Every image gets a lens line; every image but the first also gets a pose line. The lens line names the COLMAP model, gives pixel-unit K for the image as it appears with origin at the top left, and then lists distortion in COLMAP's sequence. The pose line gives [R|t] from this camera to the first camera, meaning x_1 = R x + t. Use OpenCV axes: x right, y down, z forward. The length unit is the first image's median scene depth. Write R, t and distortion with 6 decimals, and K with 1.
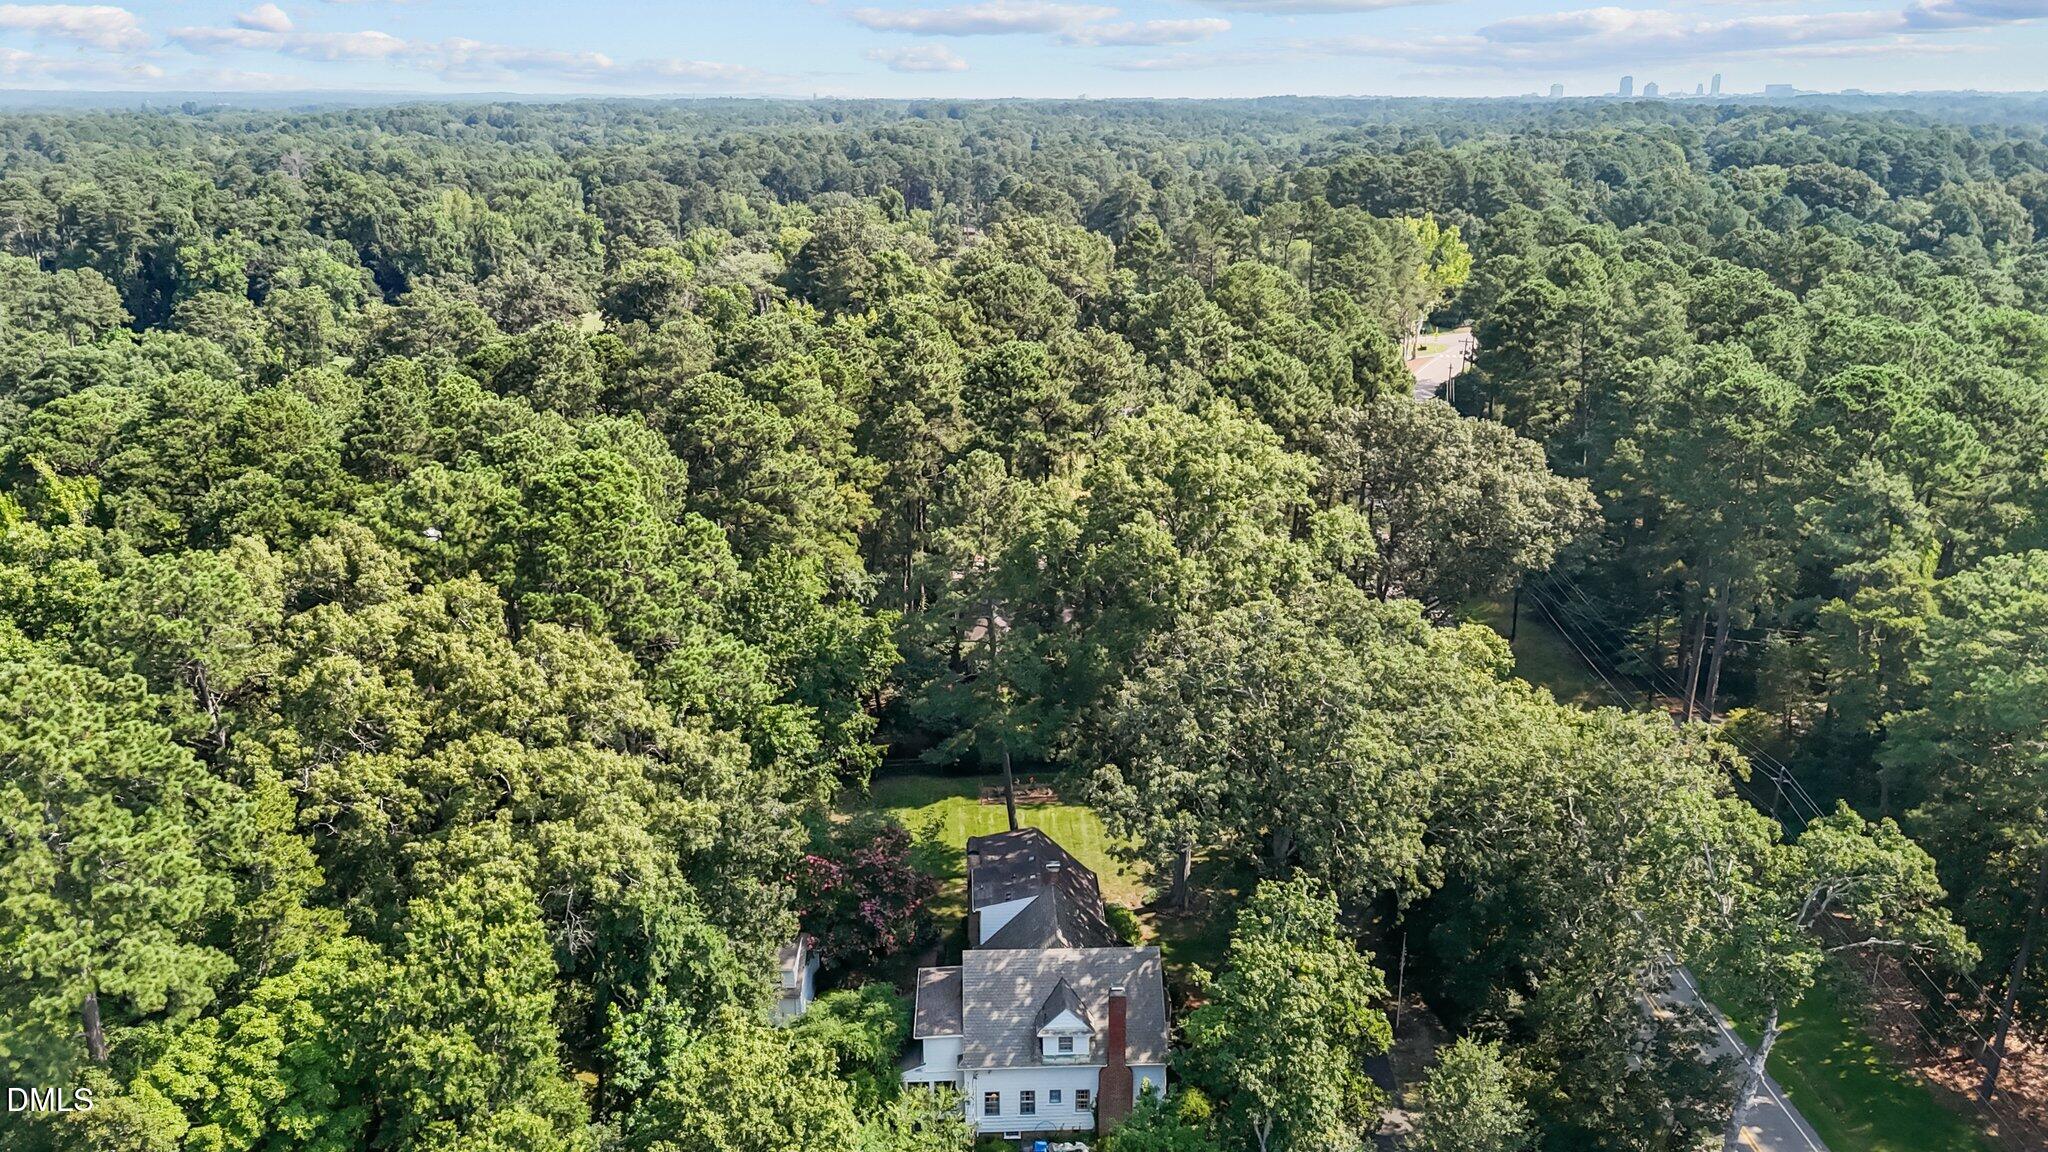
lens RADIAL K [[1448.3, 0, 1027.7], [0, 1448.3, 570.6], [0, 0, 1]] dist [0.005936, 0.001217]
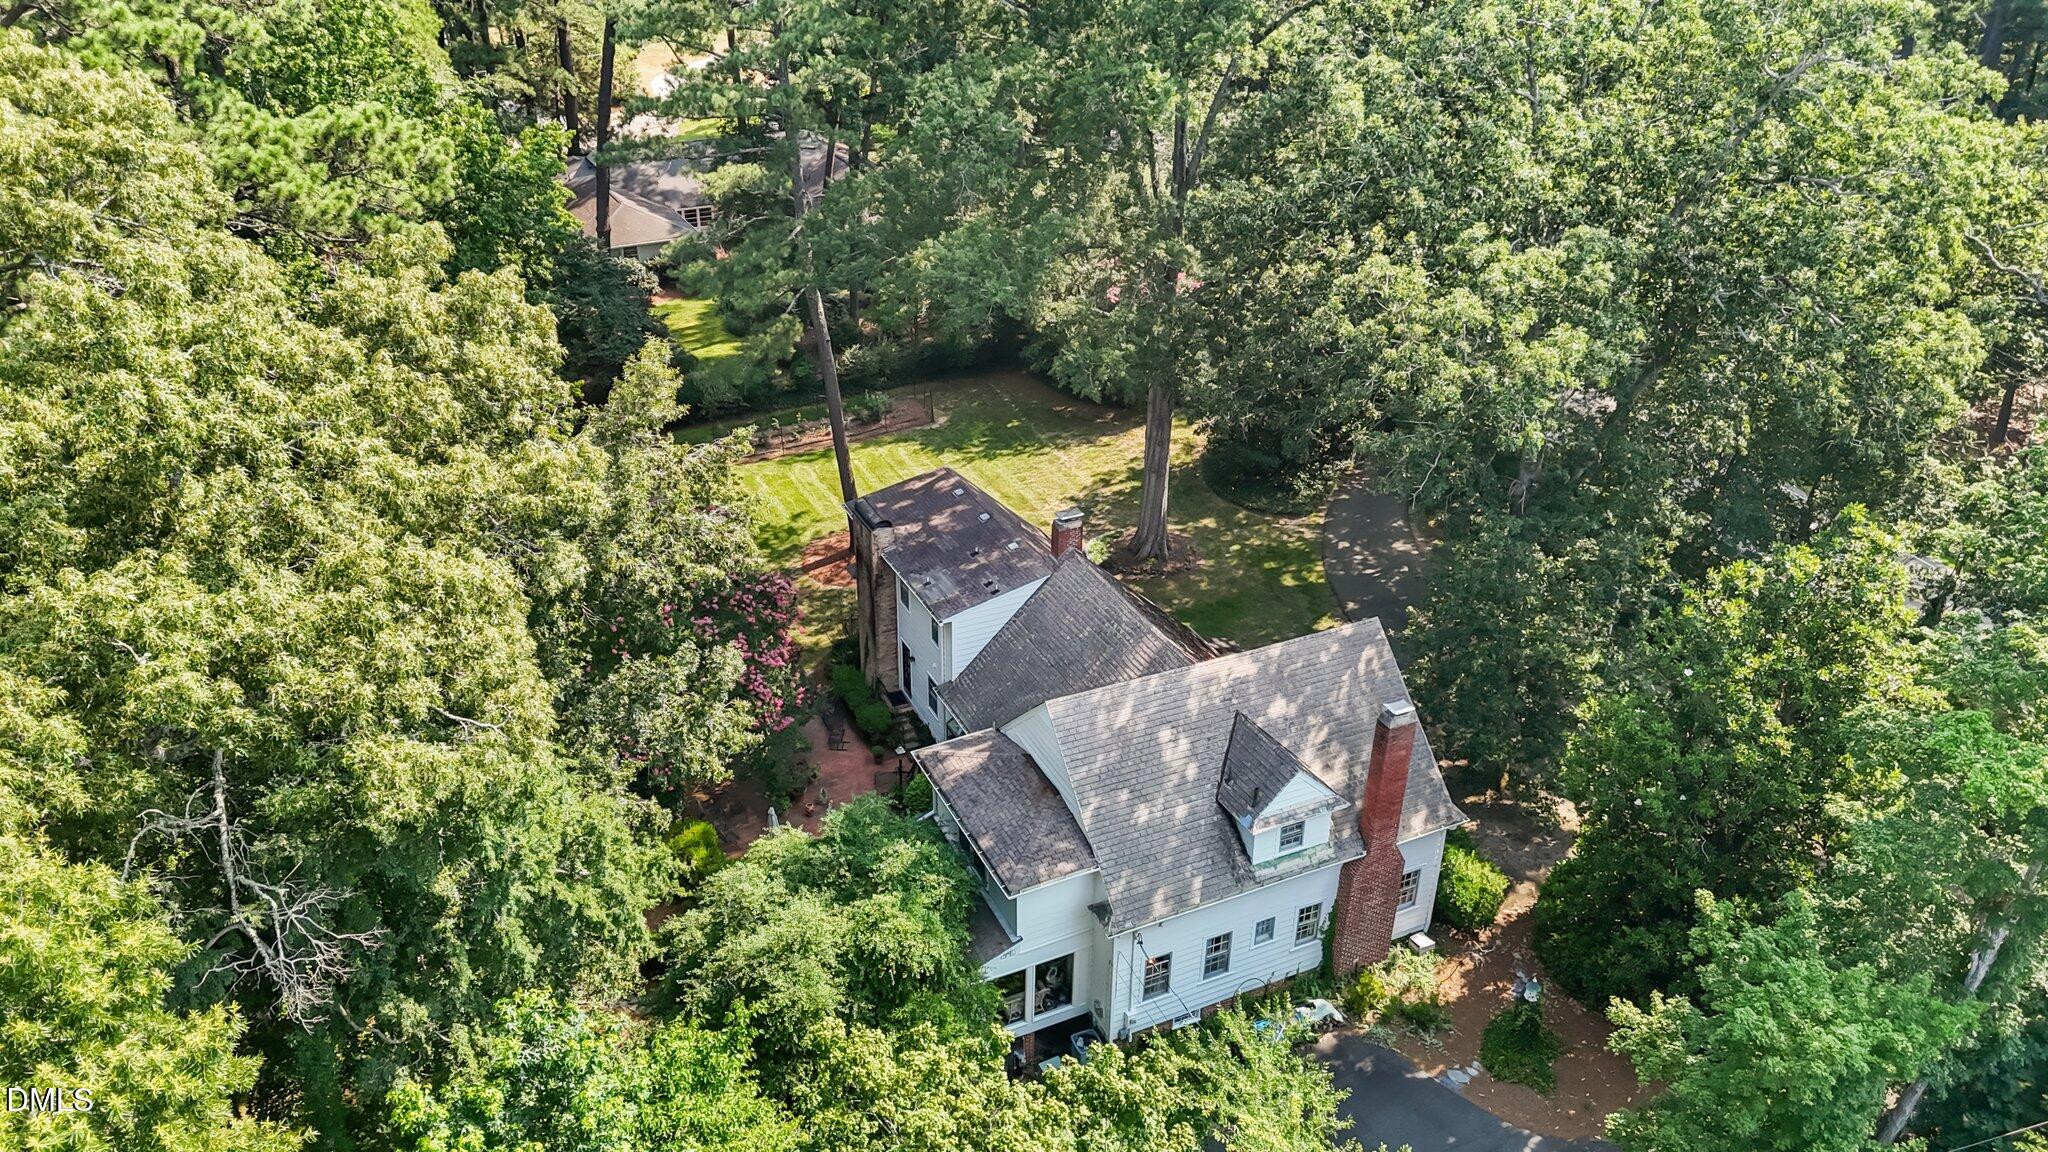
lens RADIAL K [[1448.3, 0, 1025.6], [0, 1448.3, 586.6], [0, 0, 1]] dist [0.005936, 0.001217]
pose [[0.917520, -0.175369, 0.356935, -0.224030], [0.086343, 0.963956, 0.251661, 0.105172], [-0.388203, -0.200085, 0.899591, 0.589940]]
